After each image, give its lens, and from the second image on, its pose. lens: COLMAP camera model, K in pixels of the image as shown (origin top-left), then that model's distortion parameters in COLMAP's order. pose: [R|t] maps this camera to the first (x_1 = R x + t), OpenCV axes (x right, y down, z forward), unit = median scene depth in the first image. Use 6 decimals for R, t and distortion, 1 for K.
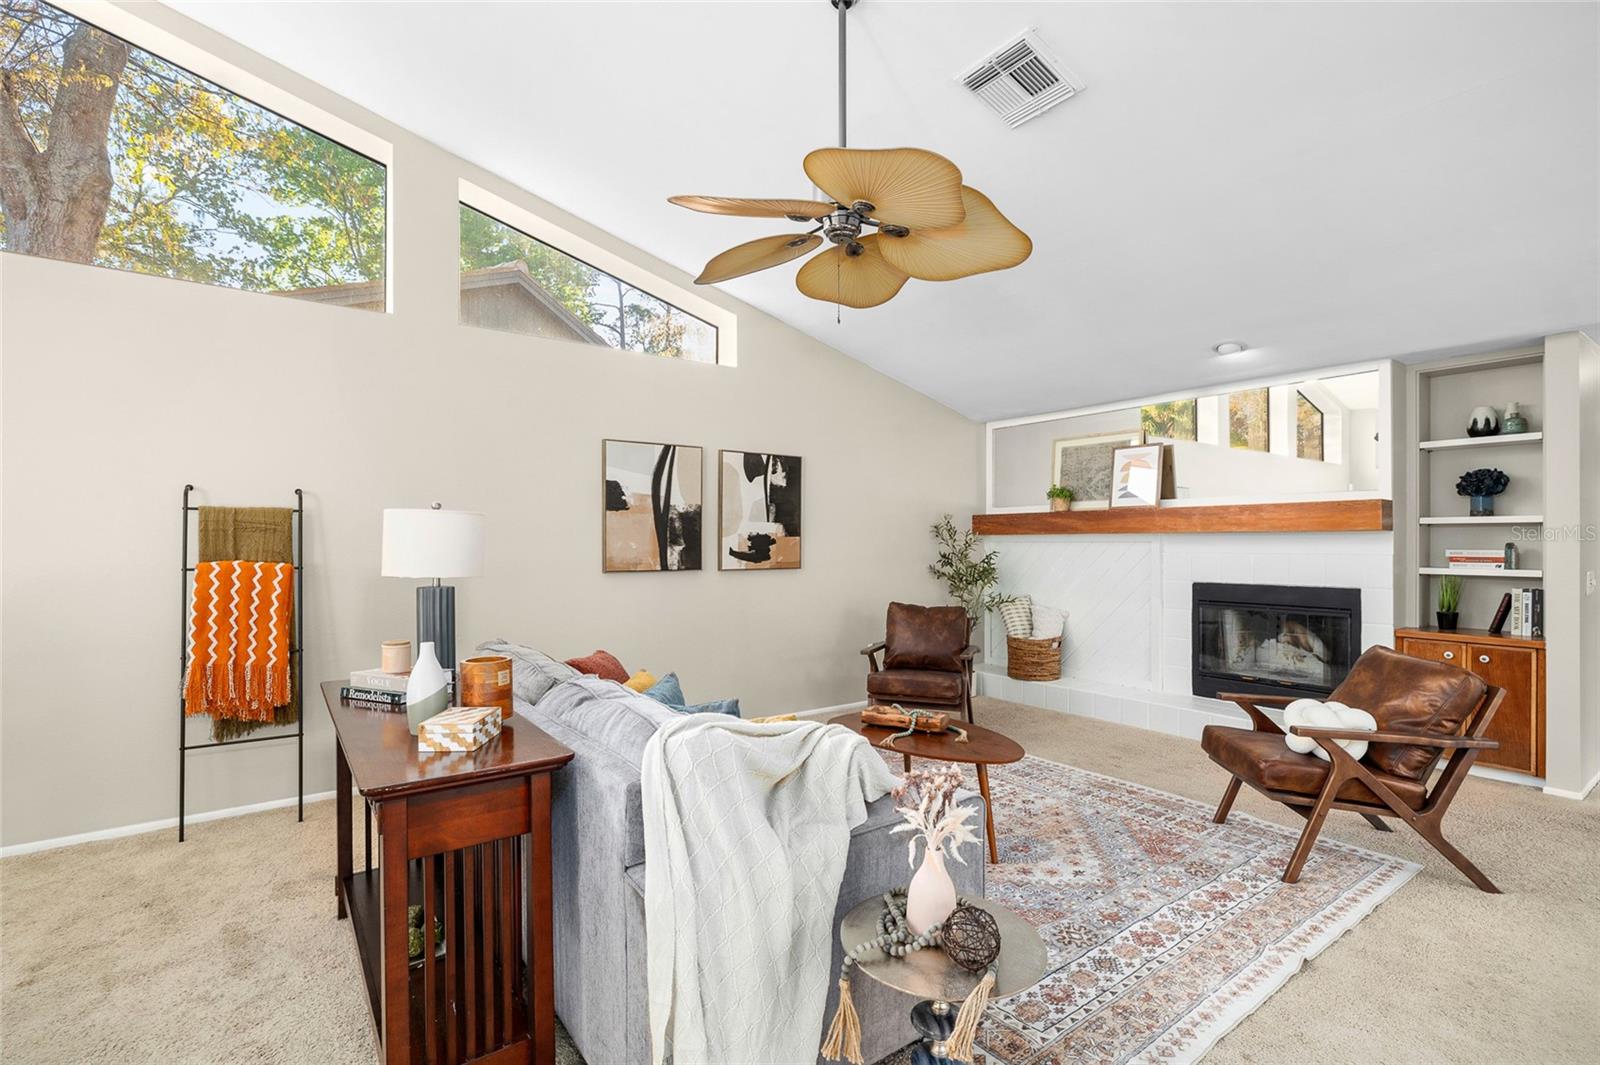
lens RADIAL K [[734.7, 0, 801.6], [0, 734.7, 541.6], [0, 0, 1]] dist [0.000057, 0.000079]
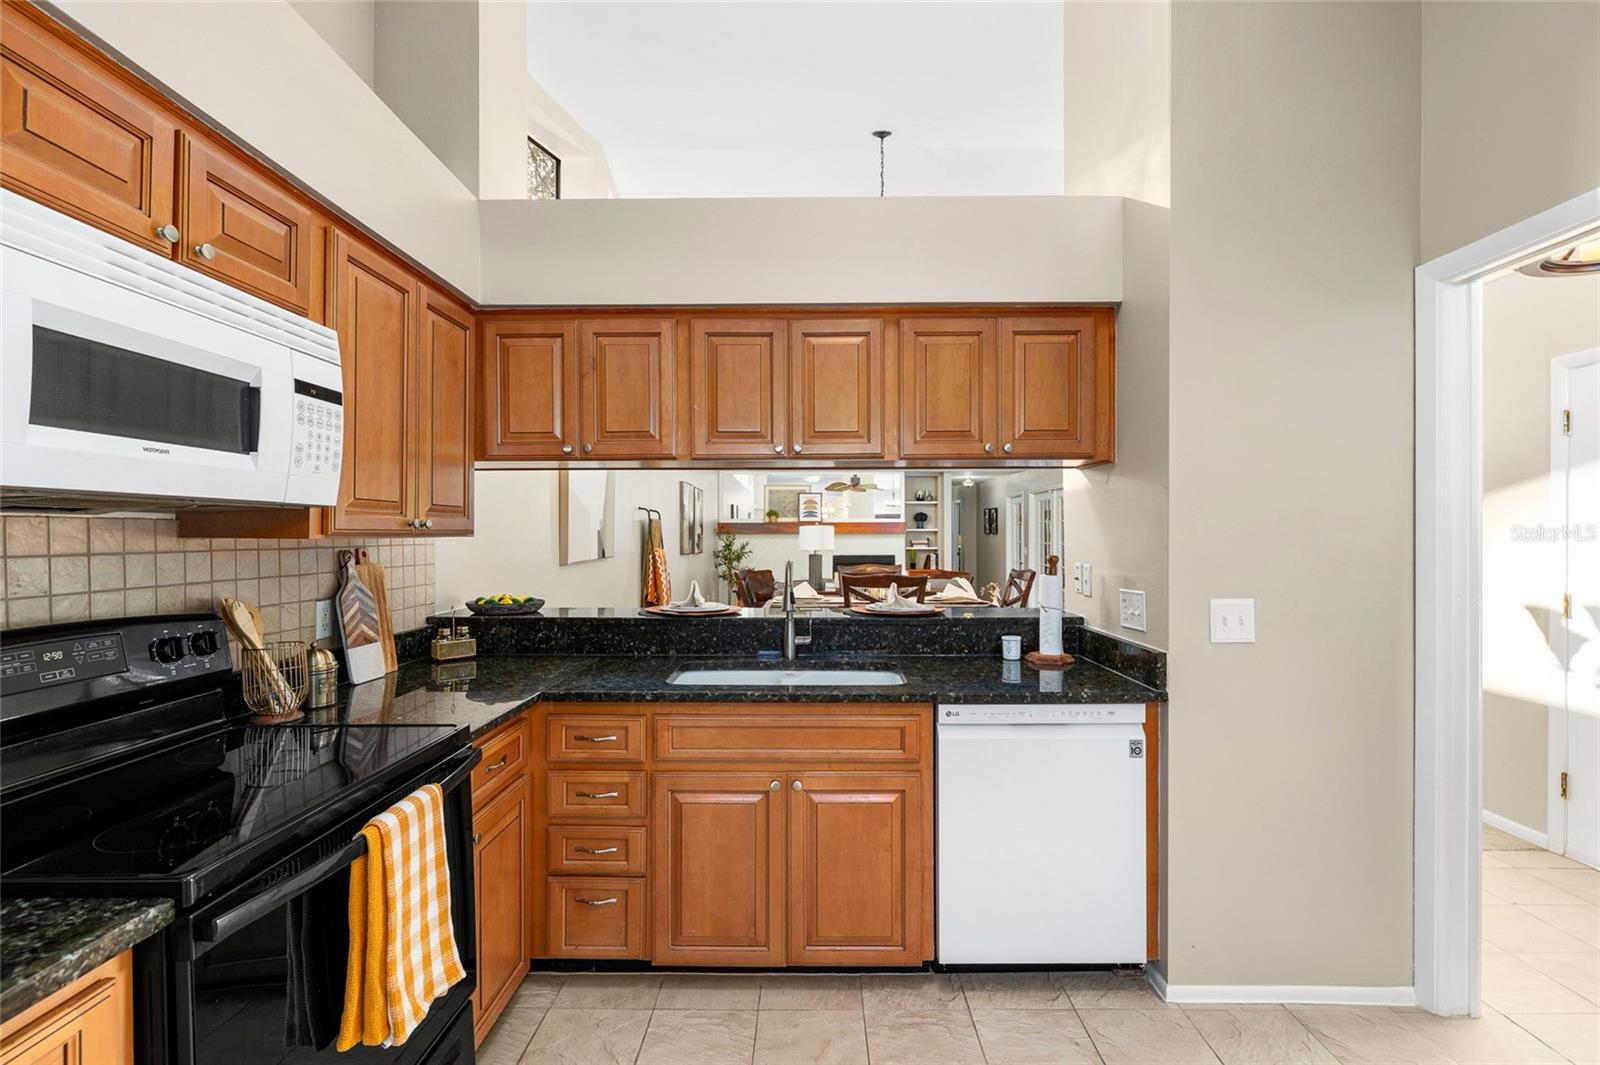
lens RADIAL K [[734.7, 0, 792.1], [0, 734.7, 536.1], [0, 0, 1]] dist [0.000057, 0.000079]
pose [[0.602694, 0.001199, 0.797972, -1.537328], [-0.001022, 0.999999, -0.000730, -0.003330], [-0.797972, -0.000376, 0.602695, -0.303503]]
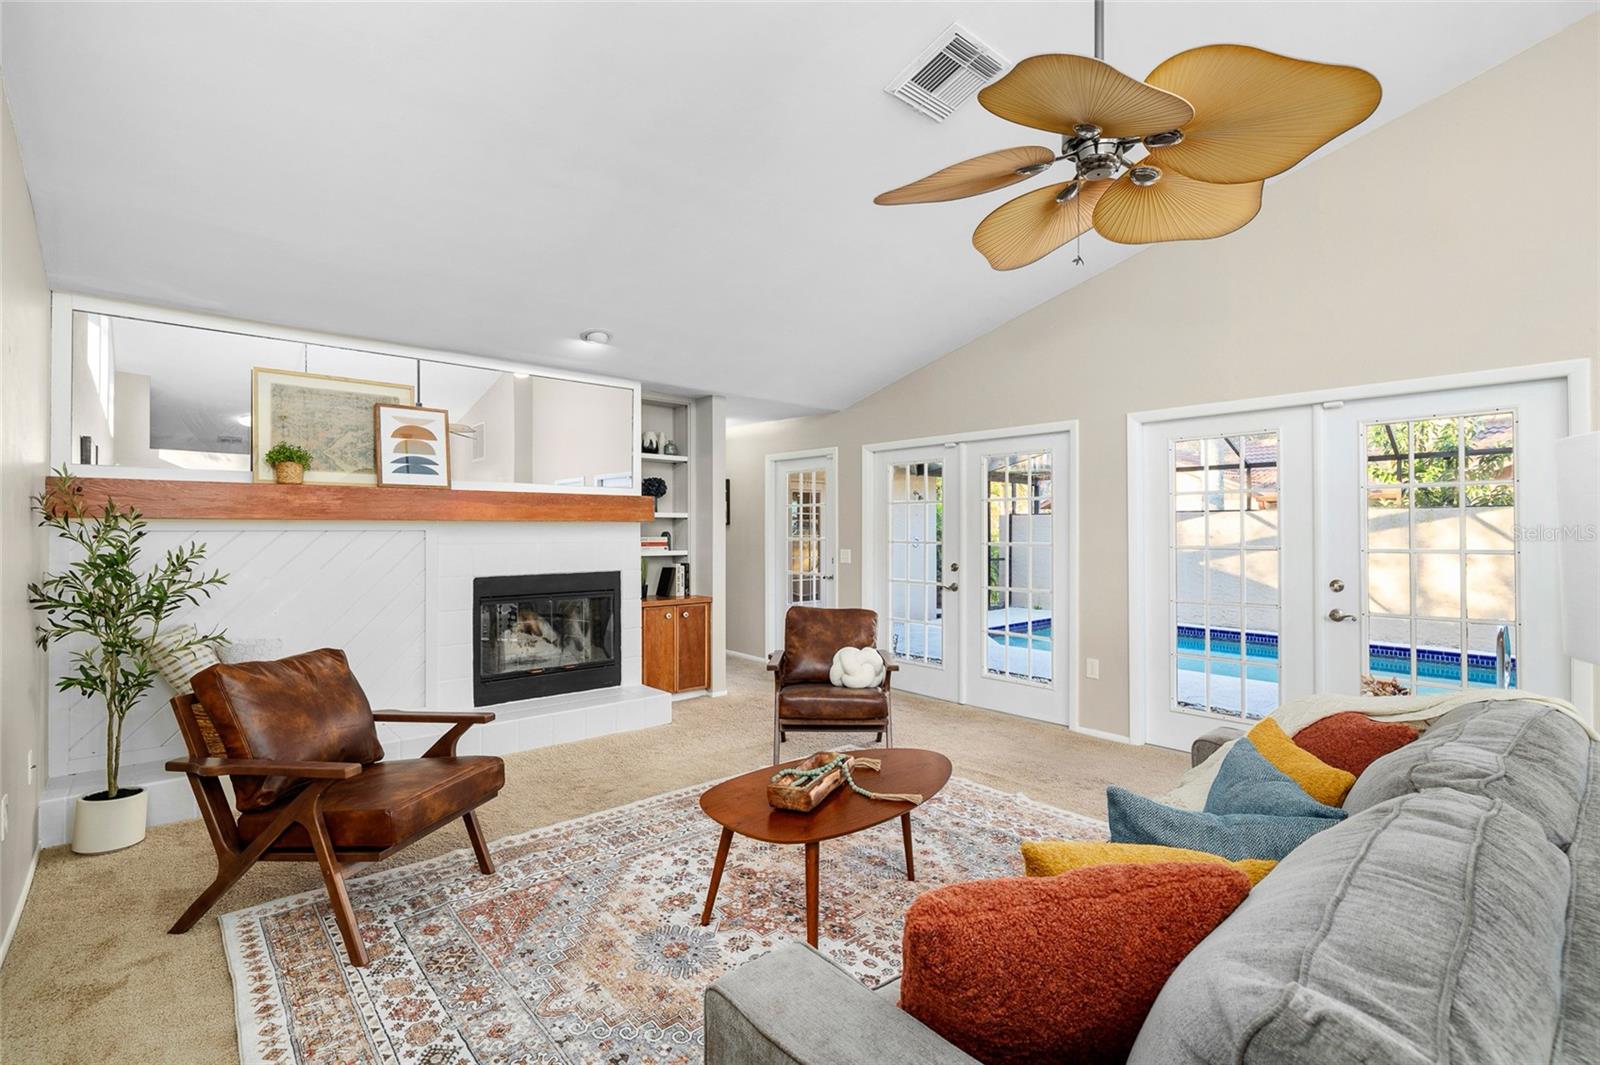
lens RADIAL K [[734.7, 0, 797.3], [0, 734.7, 523.6], [0, 0, 1]] dist [0.000057, 0.000079]
pose [[-0.096422, 0.008861, 0.995301, -0.420698], [-0.001935, 0.999957, -0.009090, -0.001737], [-0.995339, -0.002803, -0.096401, 0.797596]]
